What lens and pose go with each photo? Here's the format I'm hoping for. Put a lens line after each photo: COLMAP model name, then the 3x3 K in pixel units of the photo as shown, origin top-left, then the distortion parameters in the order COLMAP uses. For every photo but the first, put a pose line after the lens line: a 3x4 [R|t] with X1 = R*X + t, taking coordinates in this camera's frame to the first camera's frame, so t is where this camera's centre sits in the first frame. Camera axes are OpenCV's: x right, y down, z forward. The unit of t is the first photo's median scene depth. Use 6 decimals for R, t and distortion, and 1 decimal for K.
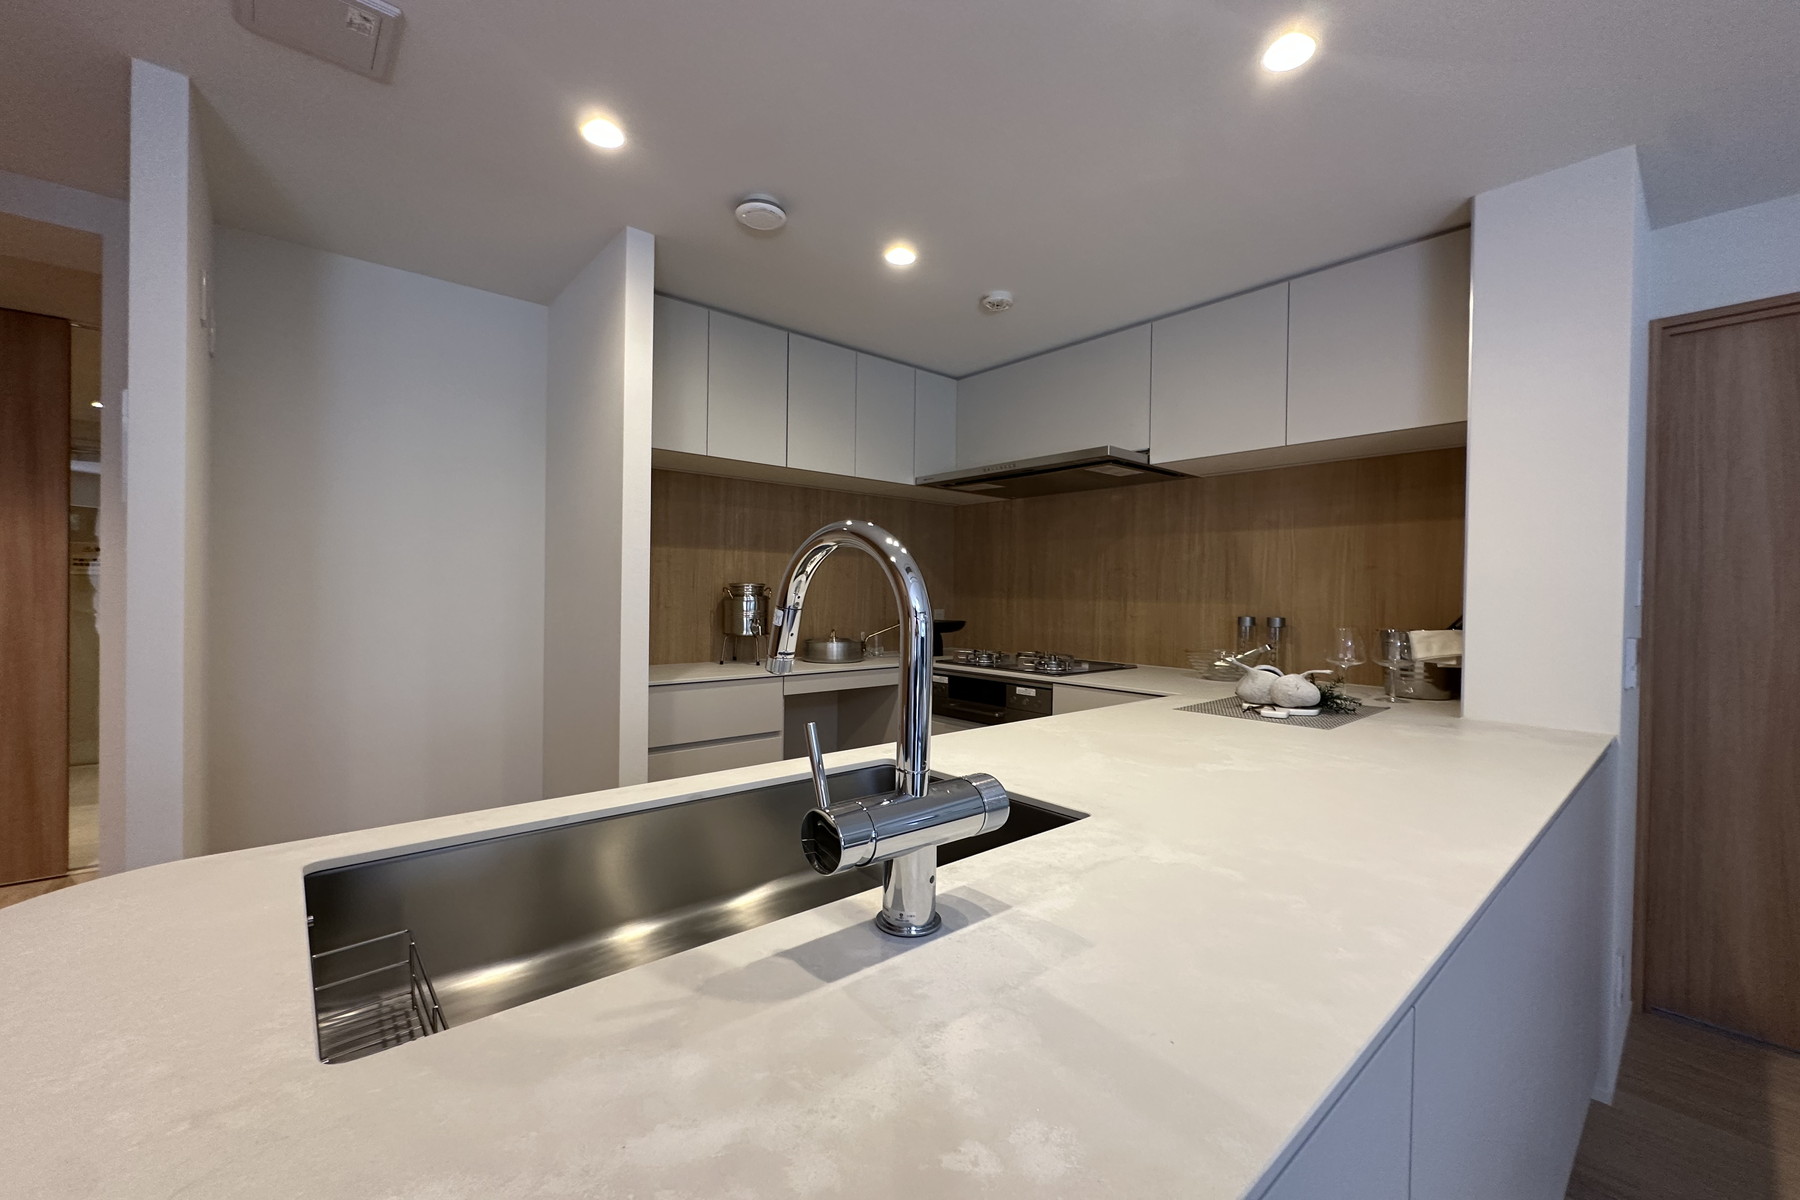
lens RADIAL K [[716.4, 0, 902.8], [0, 716.4, 596.1], [0, 0, 1]] dist [-0.002460, -0.000381]
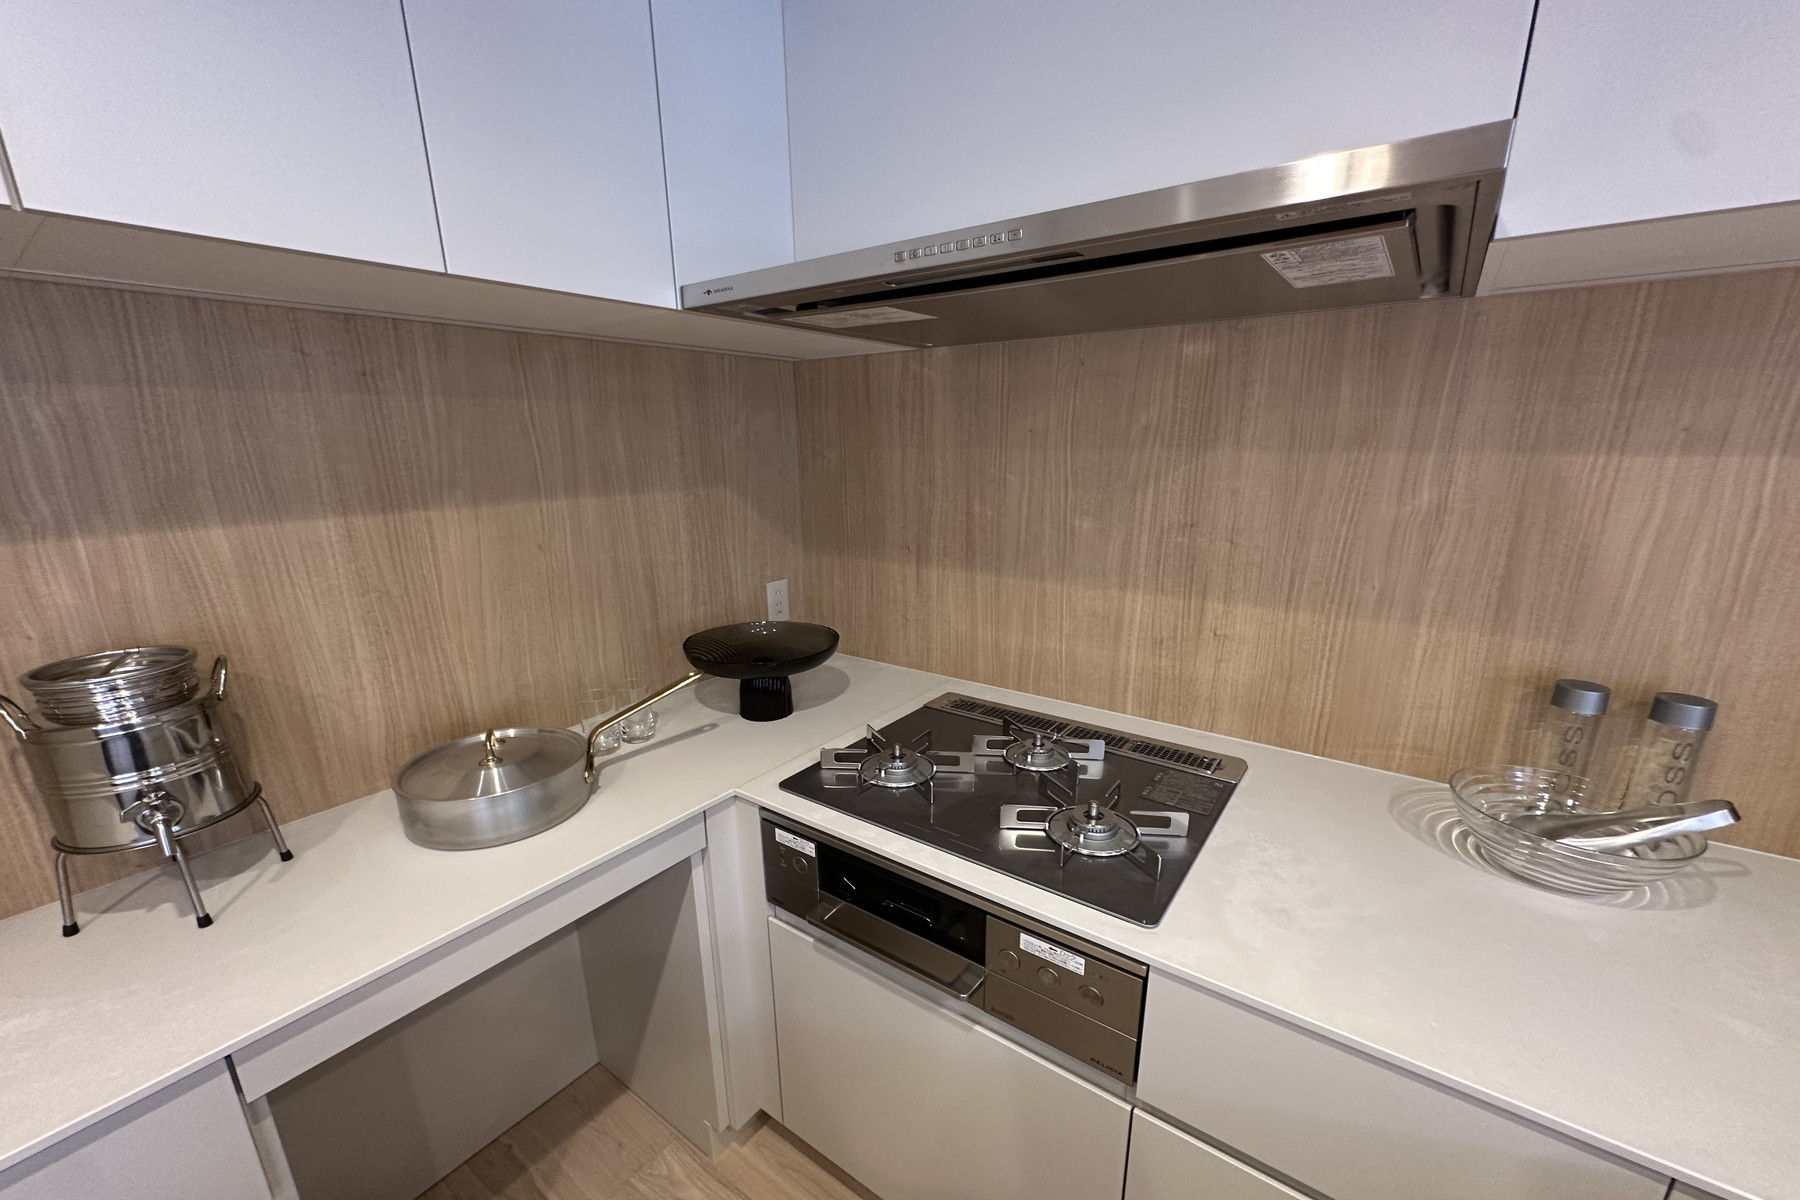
lens RADIAL K [[716.4, 0, 920.4], [0, 716.4, 639.4], [0, 0, 1]] dist [-0.002460, -0.000381]
pose [[0.969498, -0.090791, 0.227663, 0.036815], [0.026877, 0.962642, 0.269440, -0.091975], [-0.243621, -0.255102, 0.935720, 0.609808]]
